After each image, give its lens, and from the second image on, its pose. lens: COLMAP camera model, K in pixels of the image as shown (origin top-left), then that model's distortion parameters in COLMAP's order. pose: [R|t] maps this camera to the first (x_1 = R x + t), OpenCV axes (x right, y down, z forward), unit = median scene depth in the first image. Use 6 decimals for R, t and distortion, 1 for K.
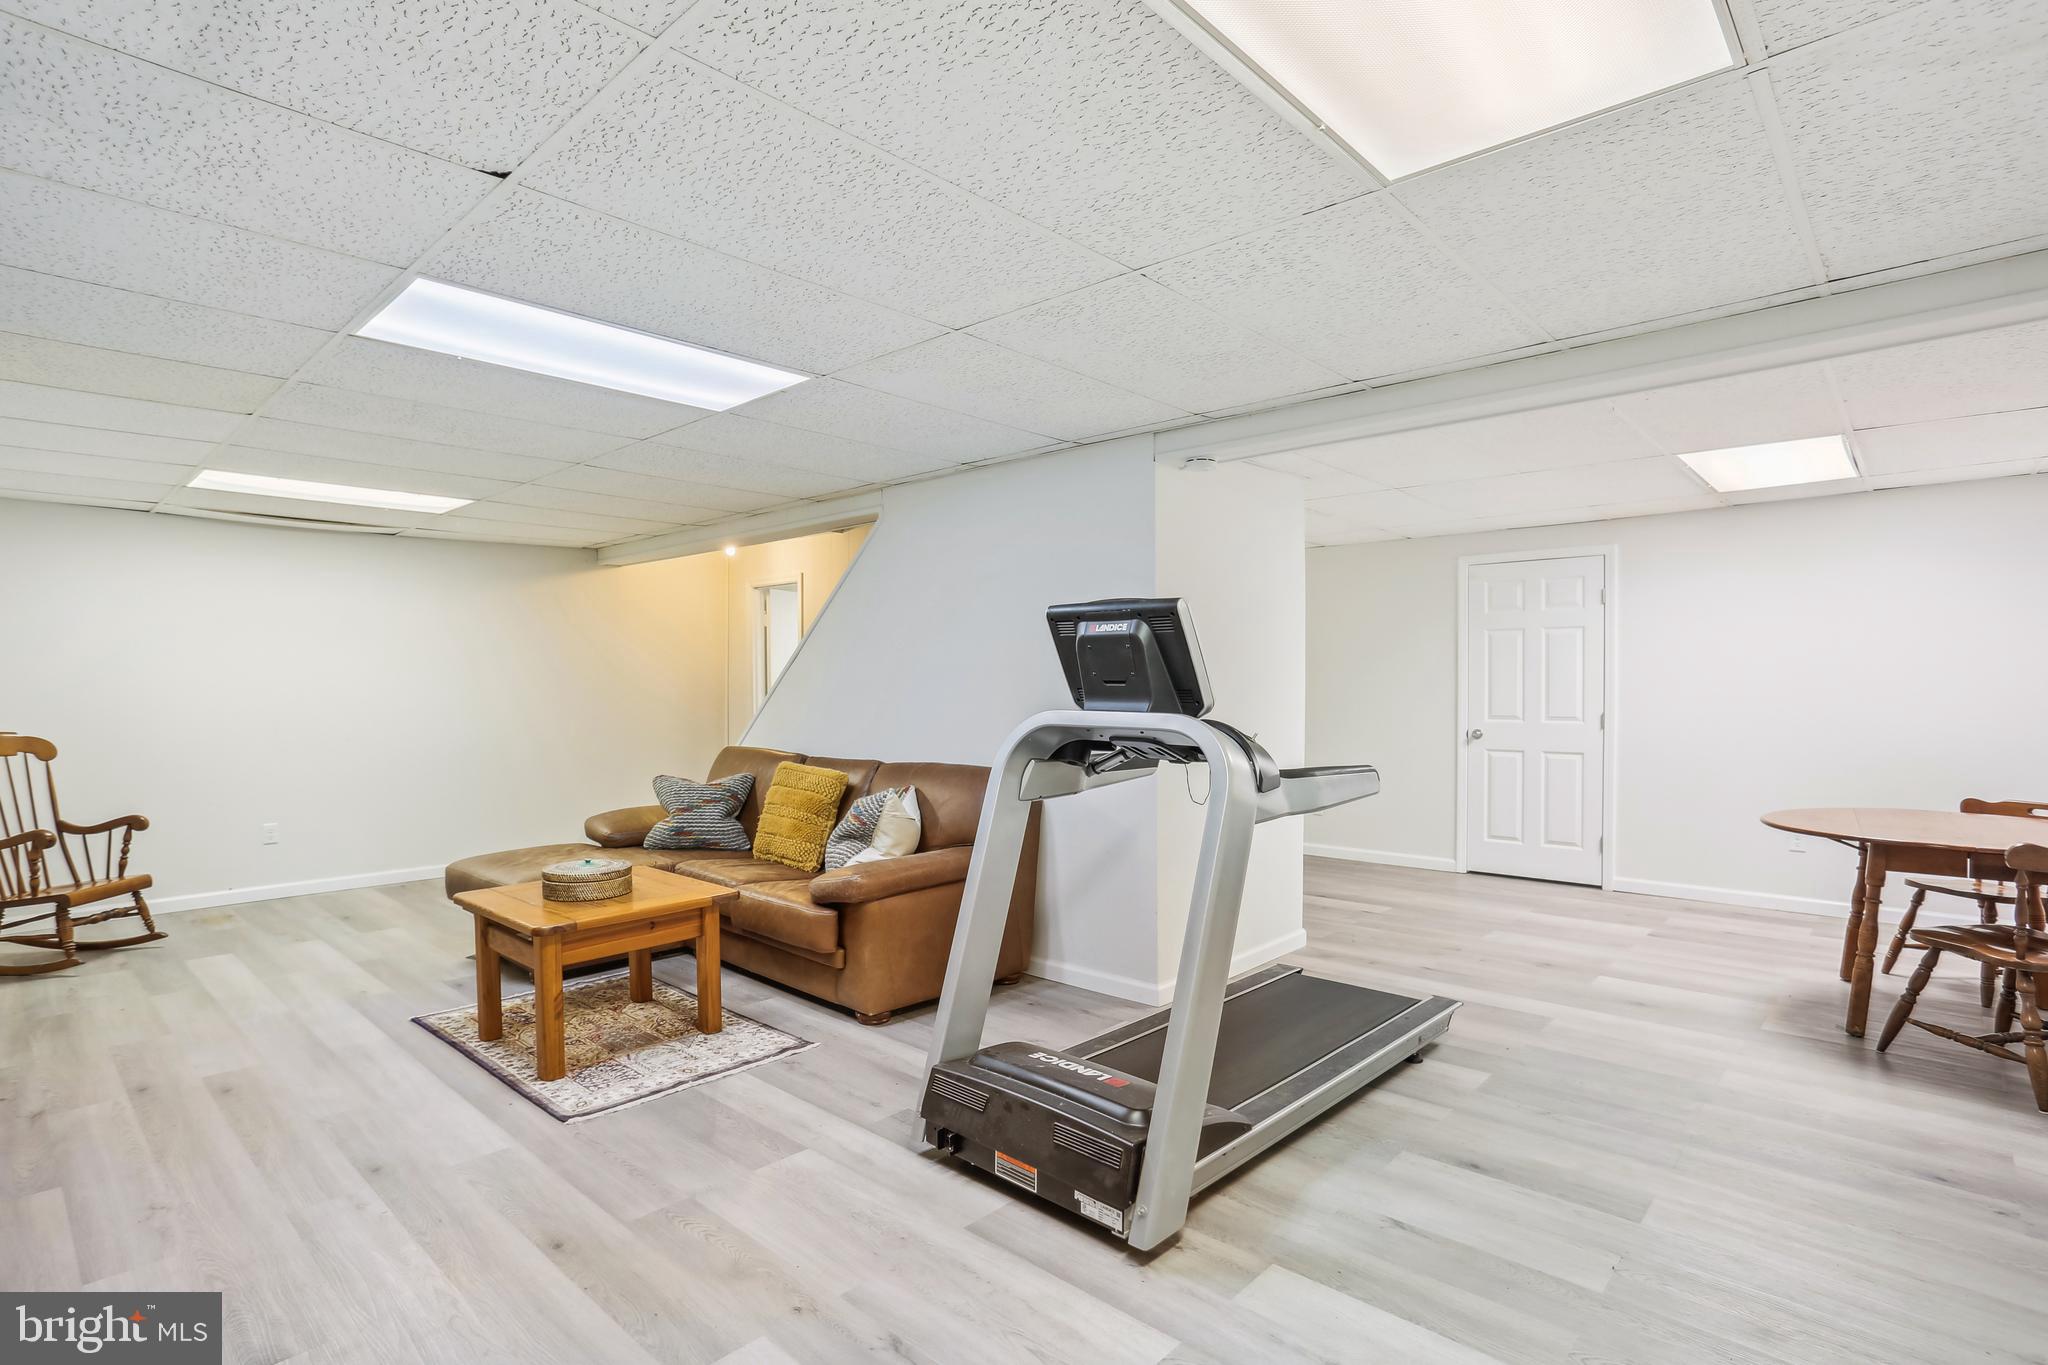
lens RADIAL K [[995.2, 0, 1012.0], [0, 995.2, 679.0], [0, 0, 1]] dist [-0.033024, 0.021541]
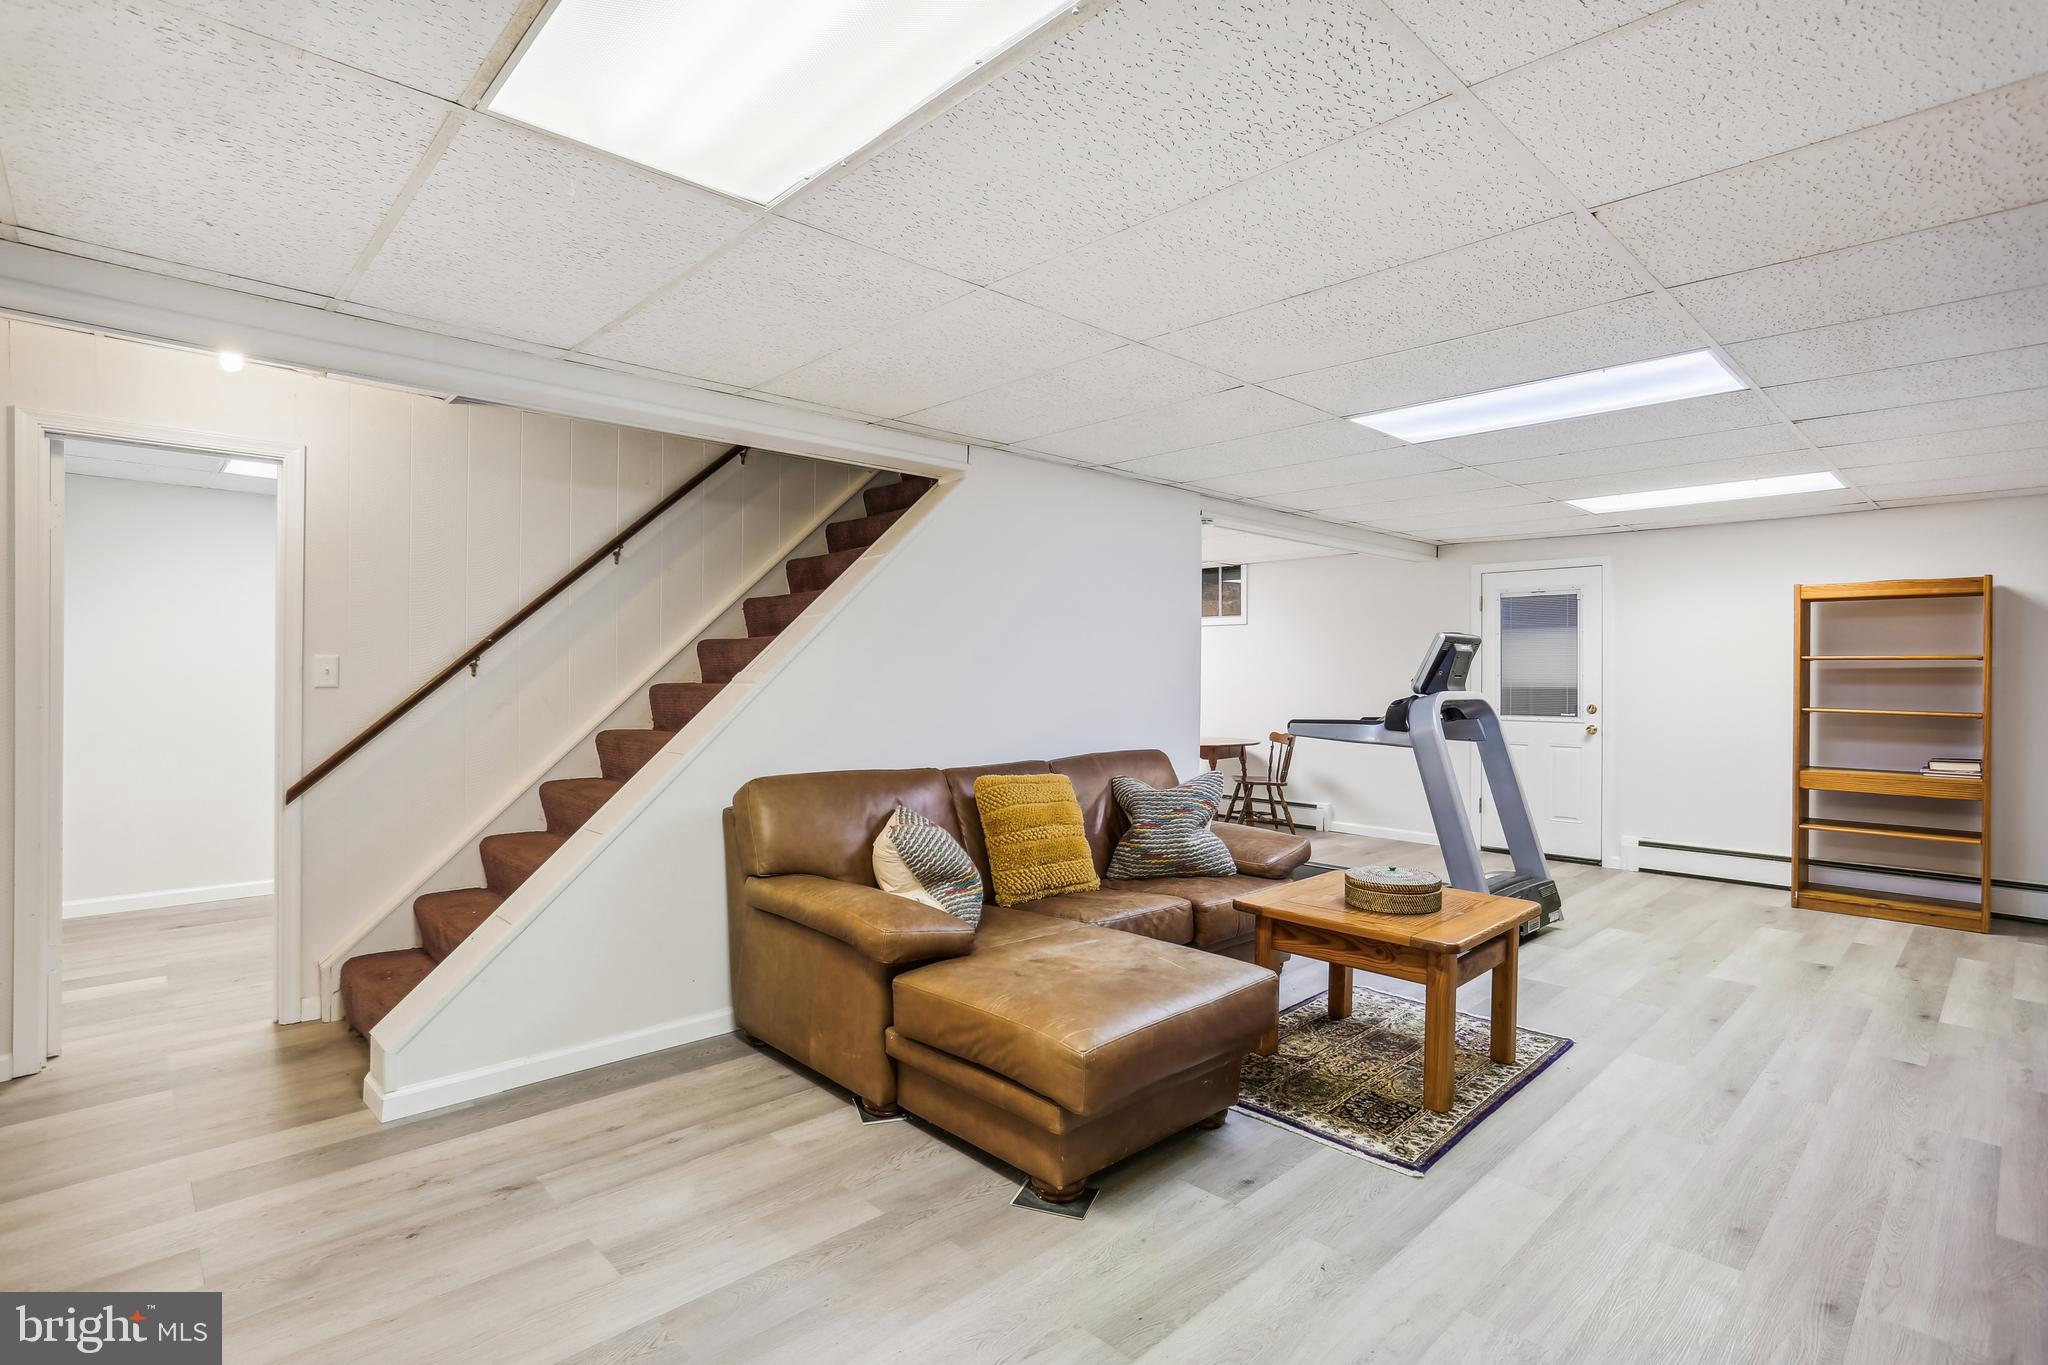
lens RADIAL K [[995.2, 0, 1012.0], [0, 995.2, 679.0], [0, 0, 1]] dist [-0.033024, 0.021541]
pose [[0.057707, 0.004480, 0.998324, -1.685608], [-0.007735, 0.999962, -0.004040, 0.028753], [-0.998304, -0.007489, 0.057739, 1.625753]]
